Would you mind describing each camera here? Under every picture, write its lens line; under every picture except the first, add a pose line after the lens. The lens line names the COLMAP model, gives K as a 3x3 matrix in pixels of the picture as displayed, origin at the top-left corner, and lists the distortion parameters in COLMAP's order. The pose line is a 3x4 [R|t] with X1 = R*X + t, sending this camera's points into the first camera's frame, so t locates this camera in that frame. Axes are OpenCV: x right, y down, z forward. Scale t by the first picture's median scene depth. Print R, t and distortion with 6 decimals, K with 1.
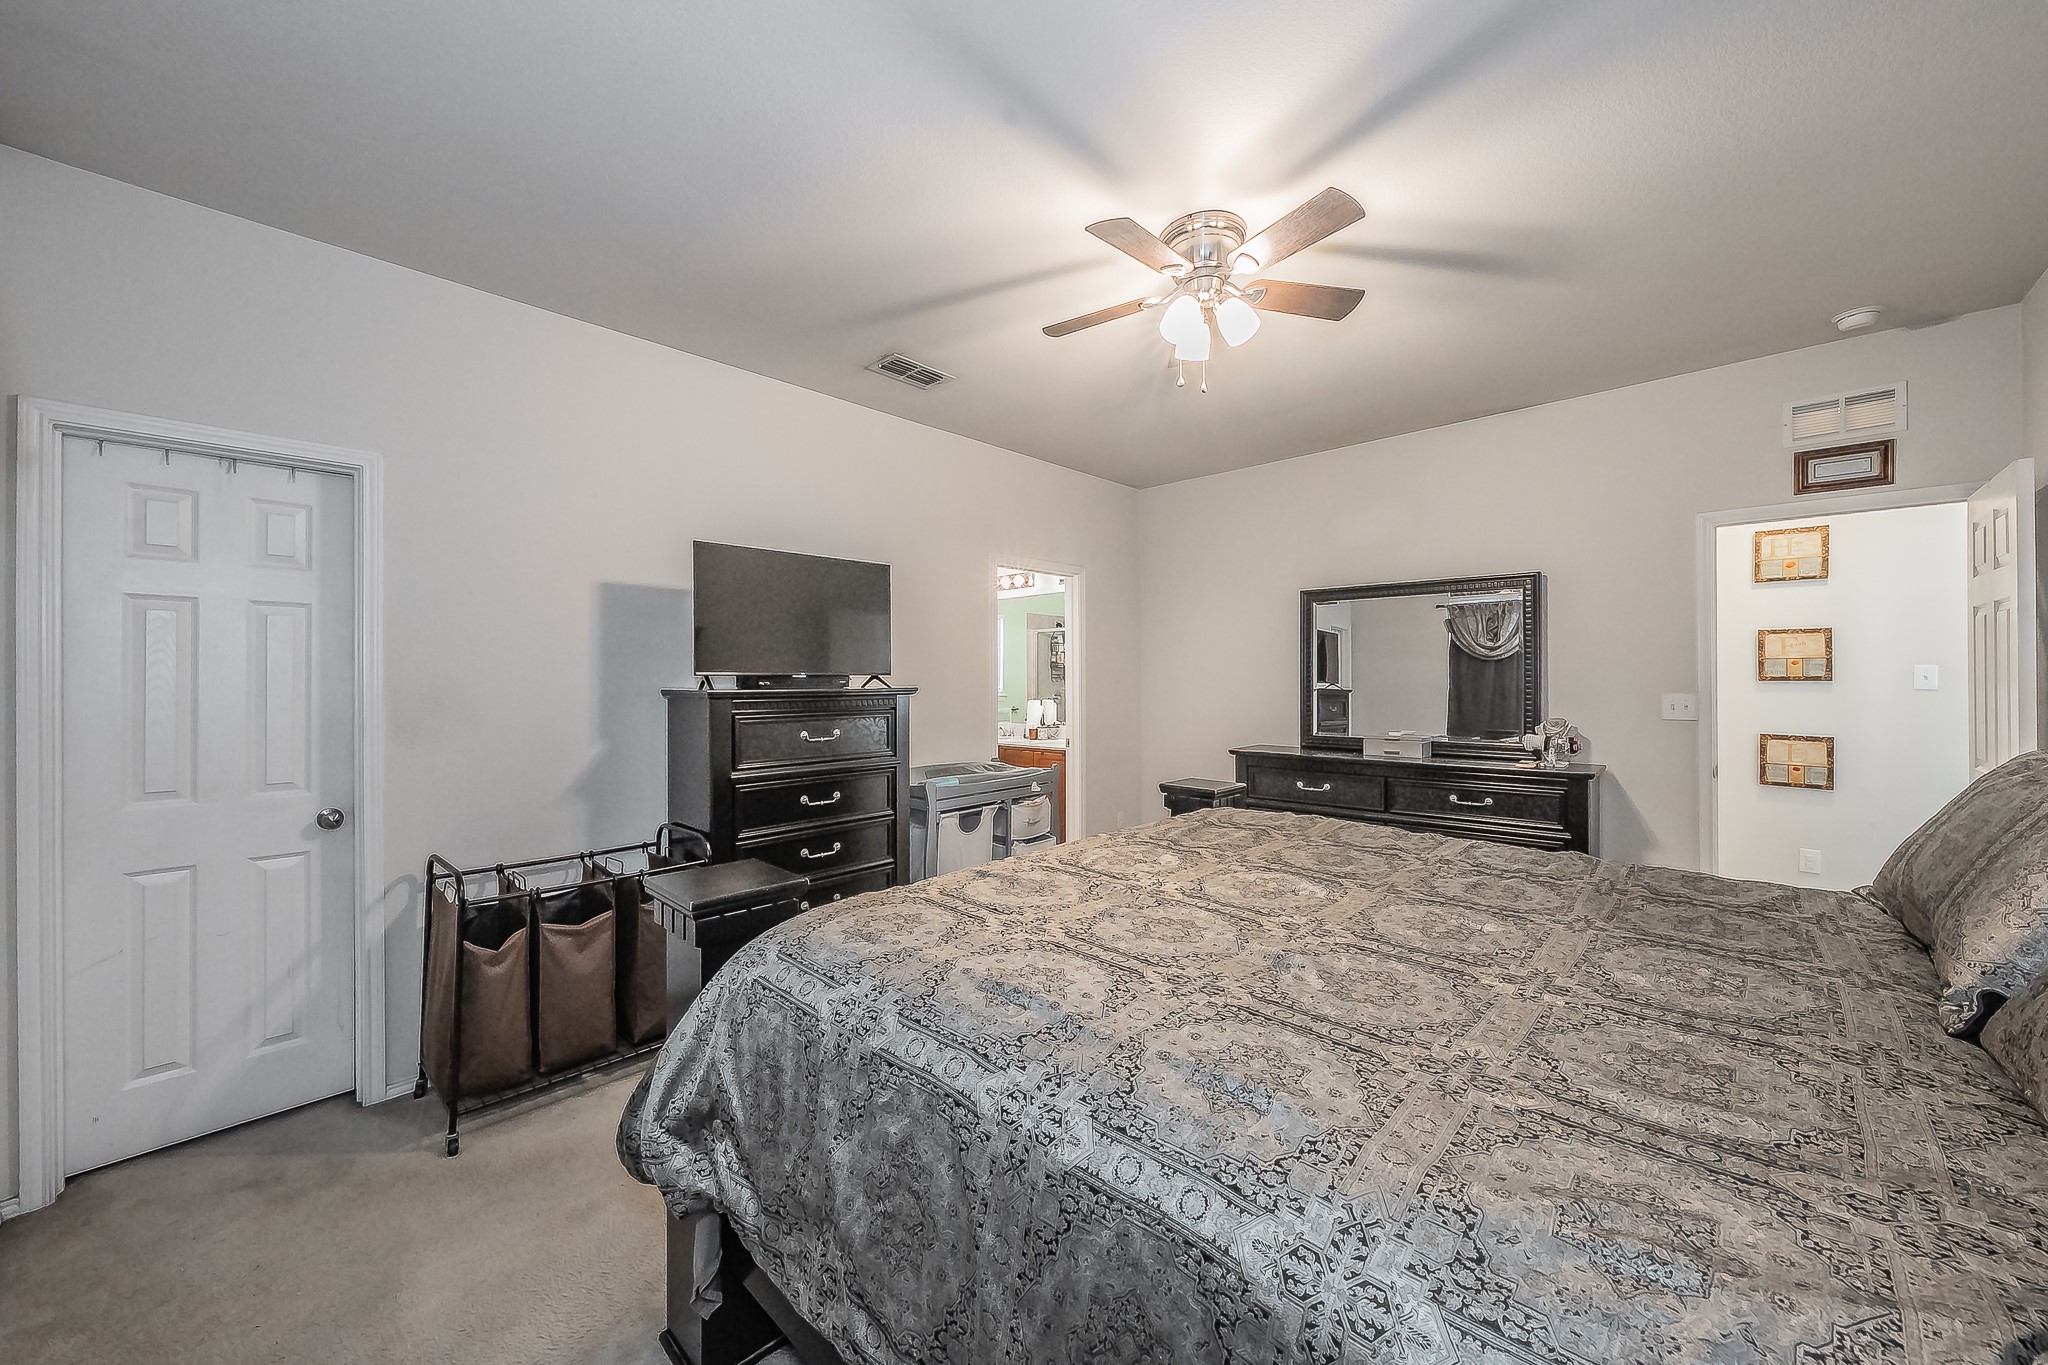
lens RADIAL K [[767.0, 0, 1024.0], [0, 767.0, 682.5], [0, 0, 1]] dist [-0.000530, -0.000032]
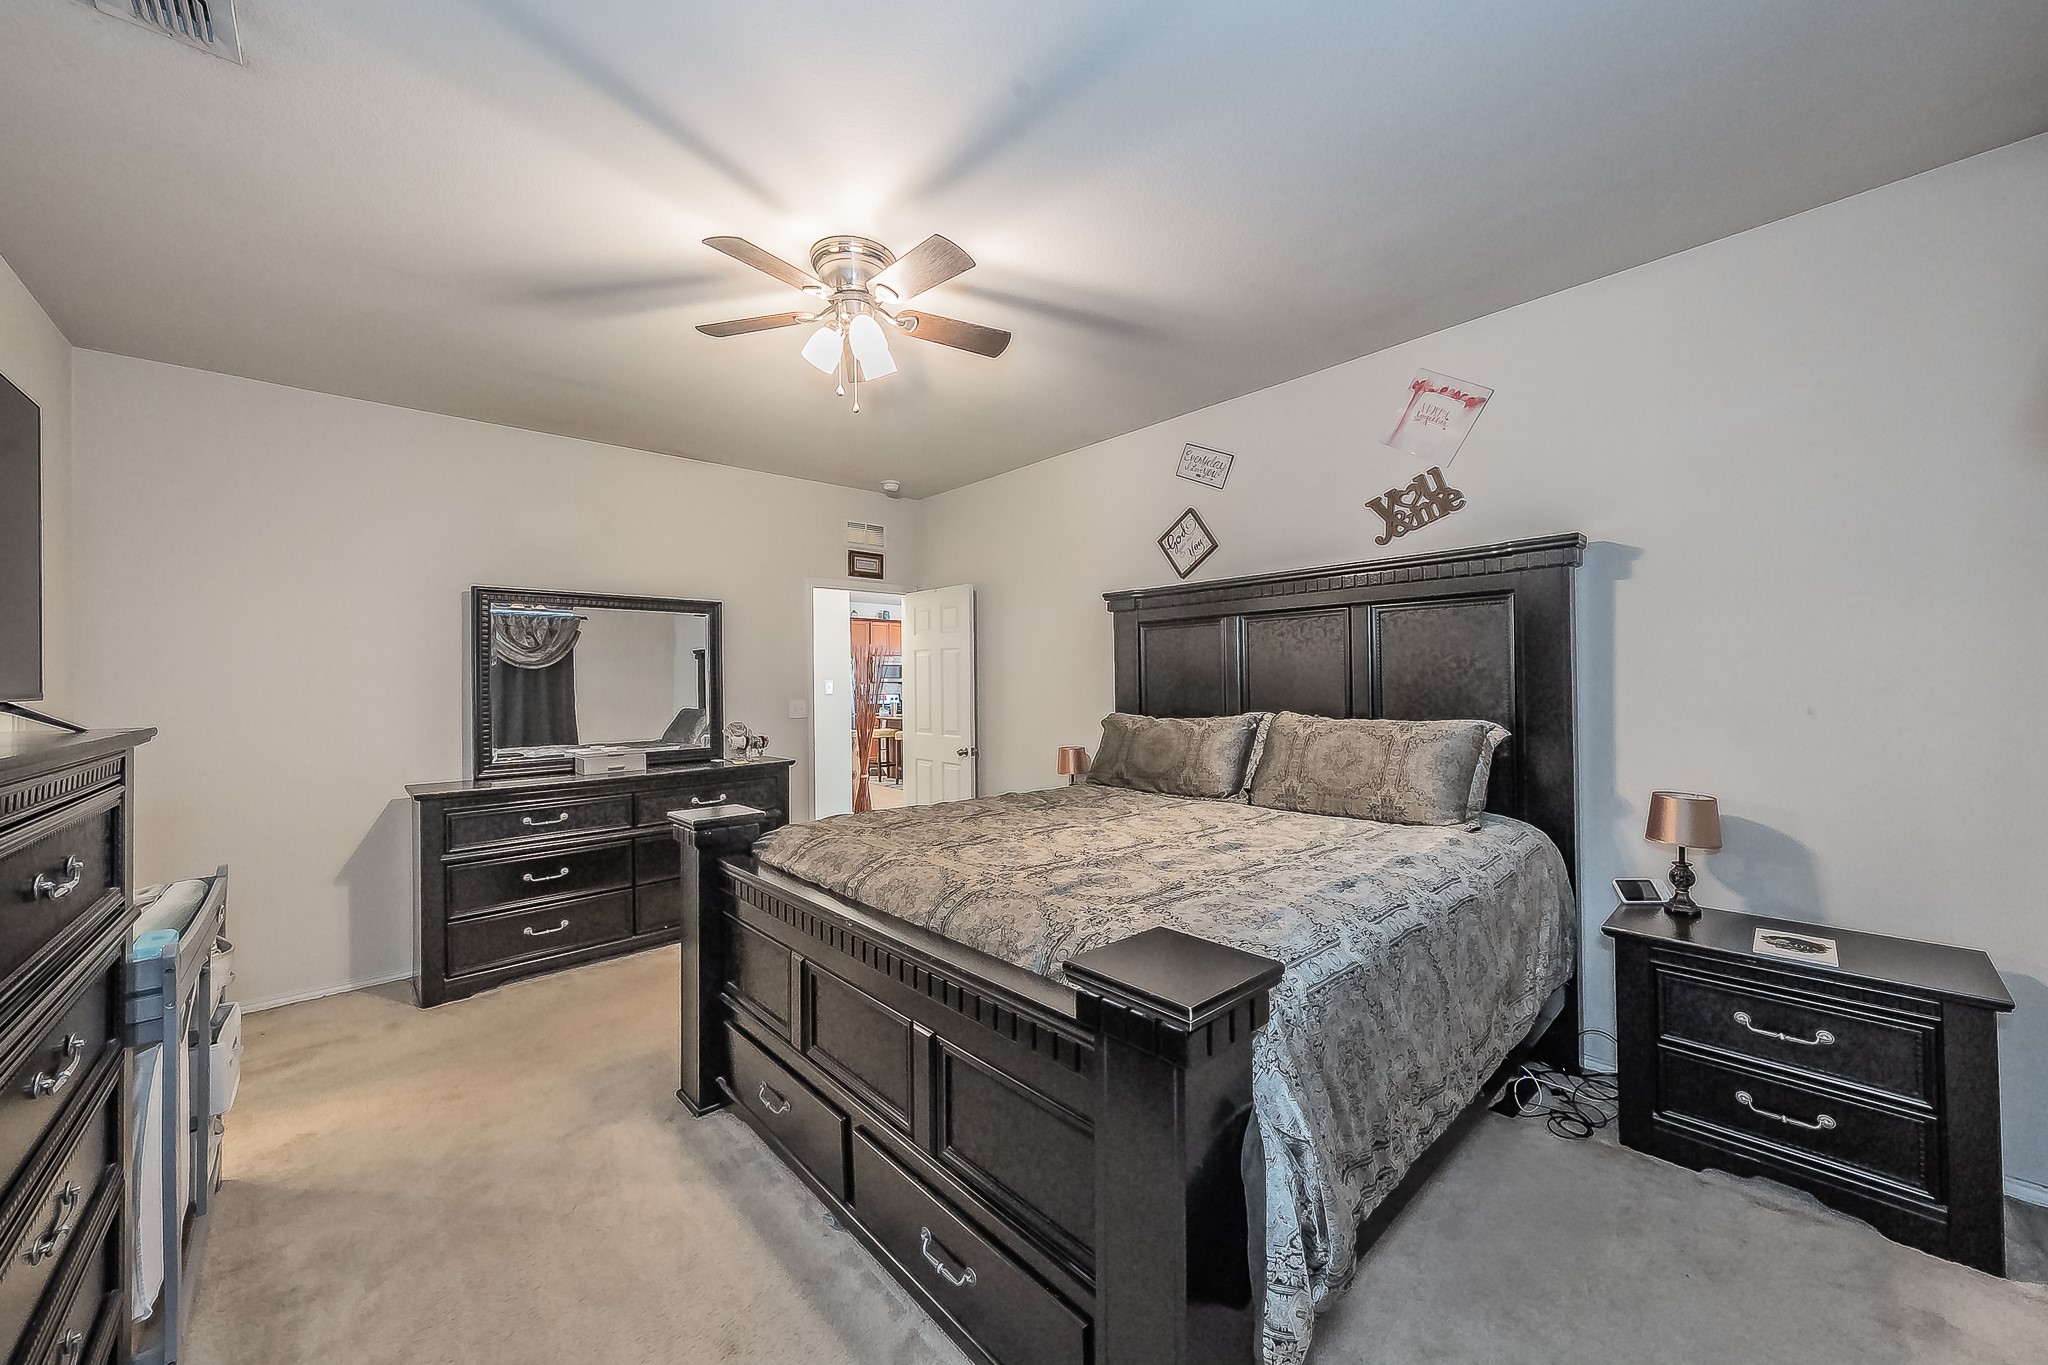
lens RADIAL K [[737.6, 0, 1024.0], [0, 737.6, 682.5], [0, 0, 1]] dist [0.000271, 0.000011]
pose [[0.054197, -0.000728, 0.998530, -0.433257], [0.023544, 0.999723, -0.000549, -0.005453], [-0.998253, 0.023539, 0.054199, 0.433924]]
